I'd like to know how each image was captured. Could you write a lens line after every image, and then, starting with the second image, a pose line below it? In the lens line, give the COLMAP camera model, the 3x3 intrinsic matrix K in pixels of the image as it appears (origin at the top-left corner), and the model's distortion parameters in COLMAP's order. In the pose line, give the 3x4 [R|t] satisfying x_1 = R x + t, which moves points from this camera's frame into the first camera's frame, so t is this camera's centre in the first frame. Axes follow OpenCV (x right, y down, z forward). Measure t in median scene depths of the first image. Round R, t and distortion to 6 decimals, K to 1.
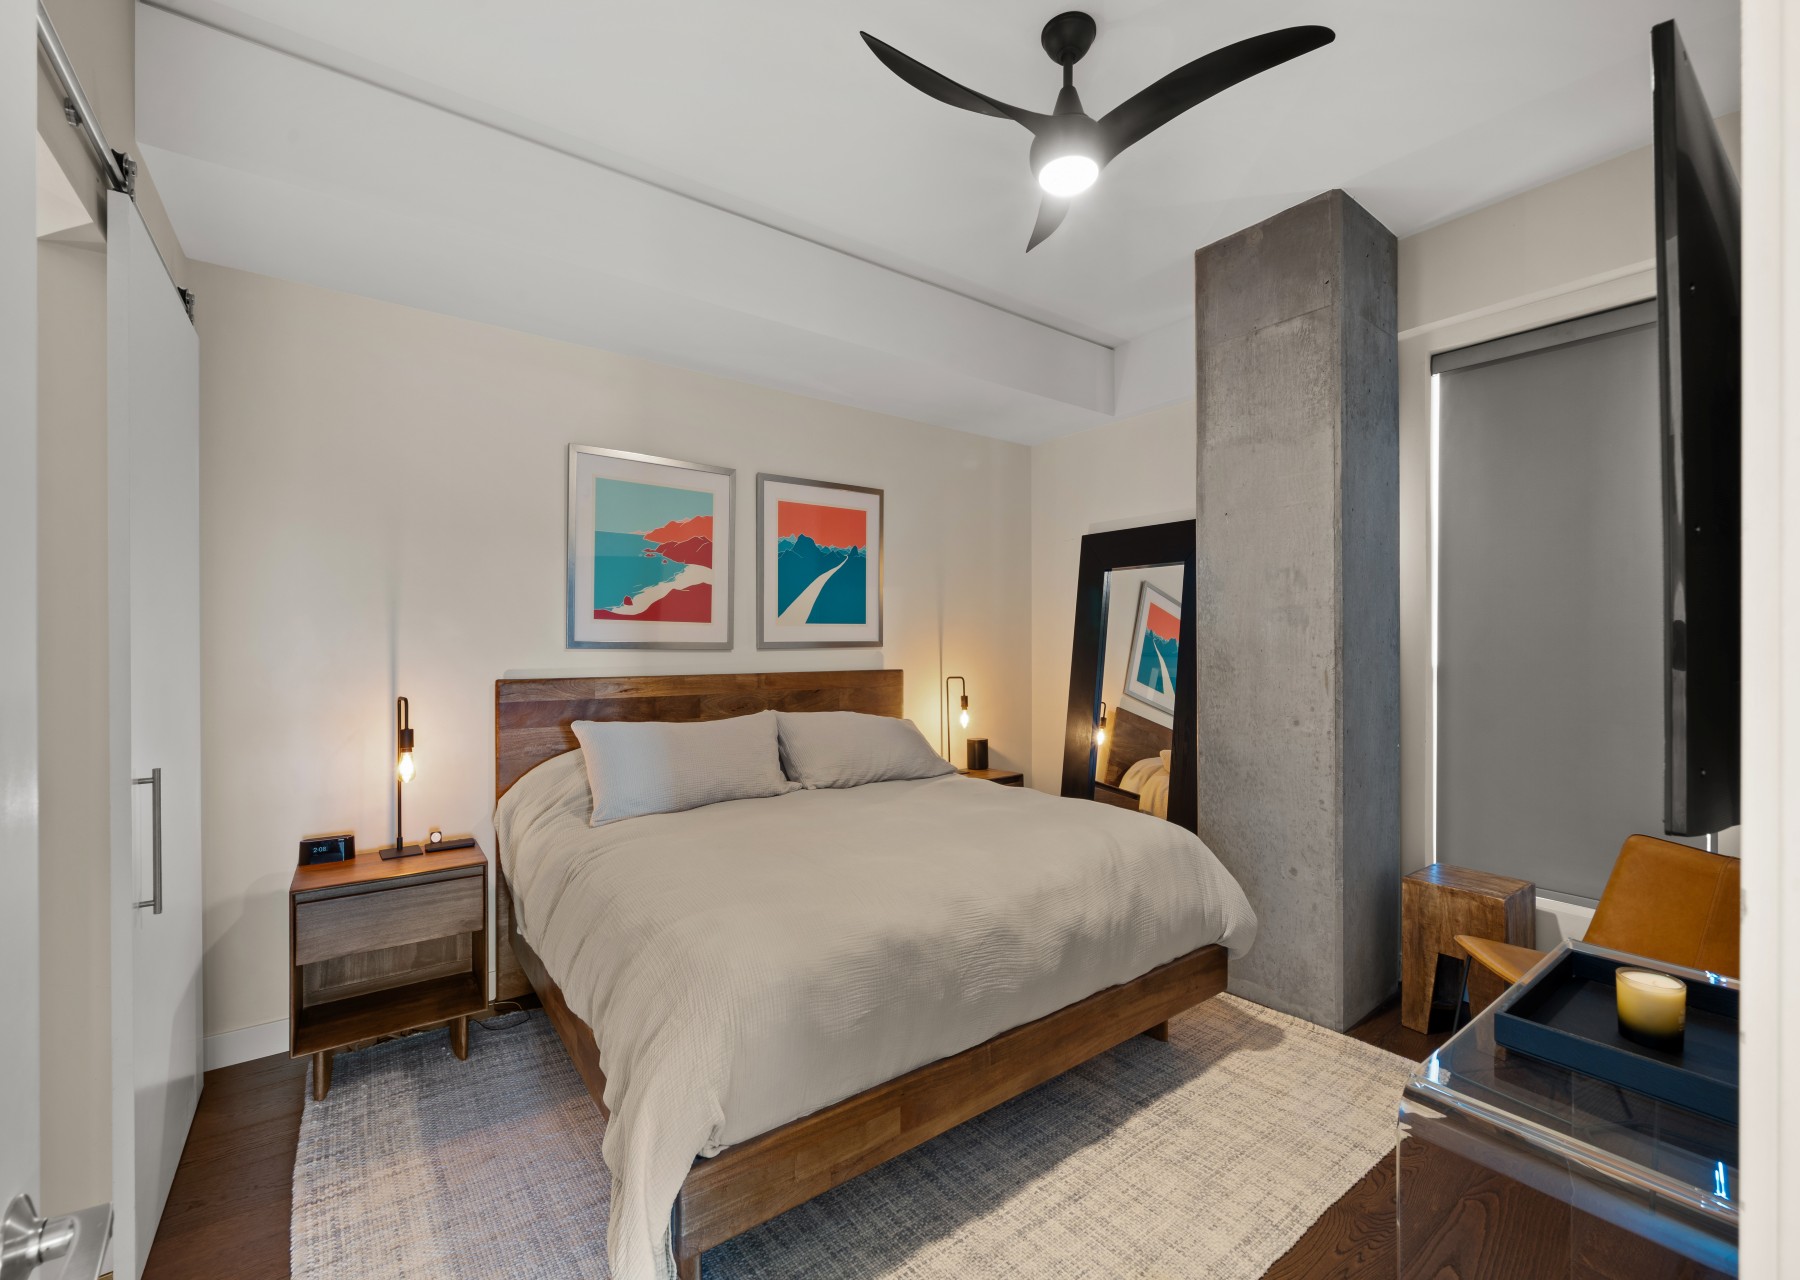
lens RADIAL K [[736.3, 0, 895.9], [0, 736.3, 641.4], [0, 0, 1]] dist [-0.000762, 0.000315]
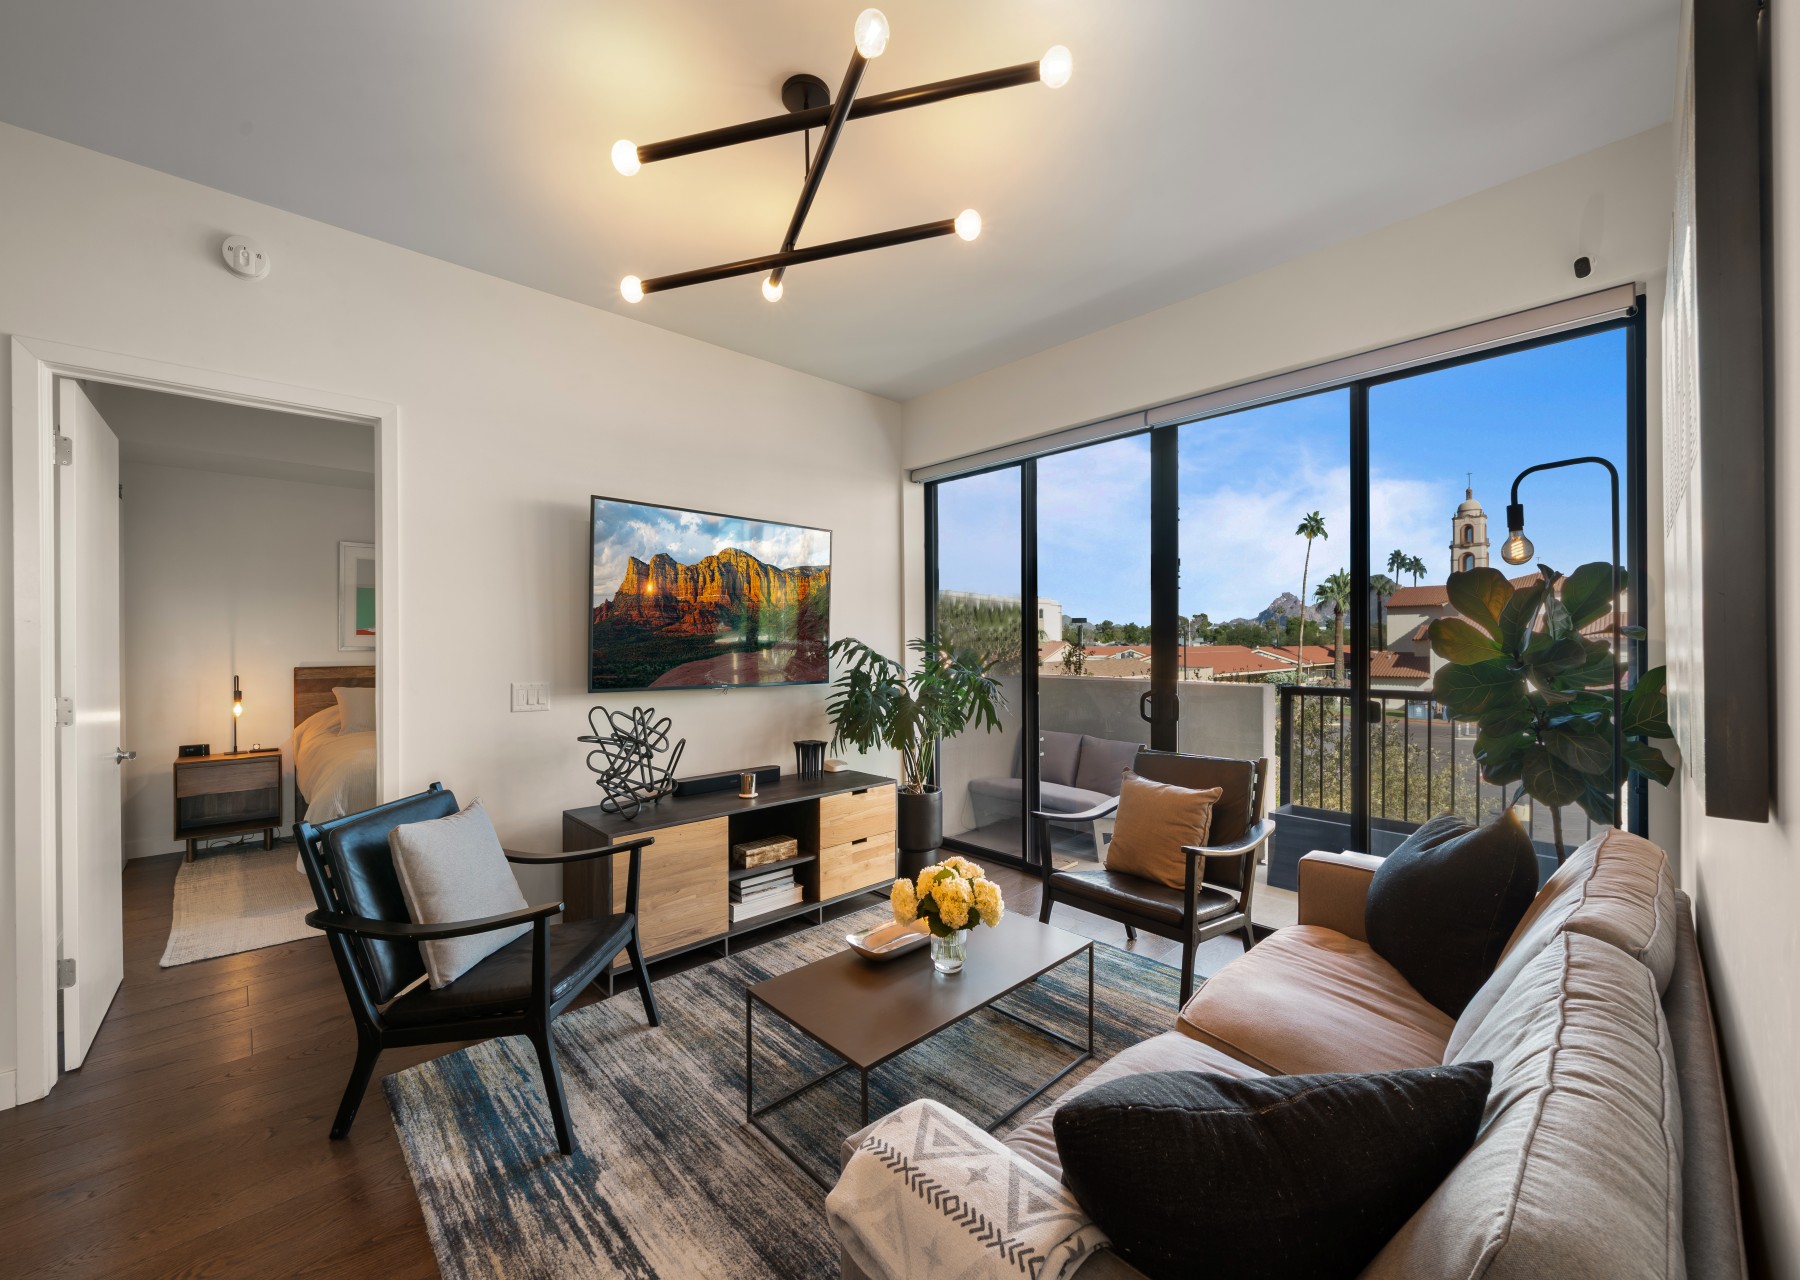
lens RADIAL K [[699.0, 0, 902.2], [0, 699.0, 639.9], [0, 0, 1]] dist [0.000061, -0.000063]
pose [[0.993503, -0.003341, 0.113756, 0.920665], [0.004010, 0.999976, -0.005652, -0.003428], [-0.113734, 0.006071, 0.993493, -1.106851]]
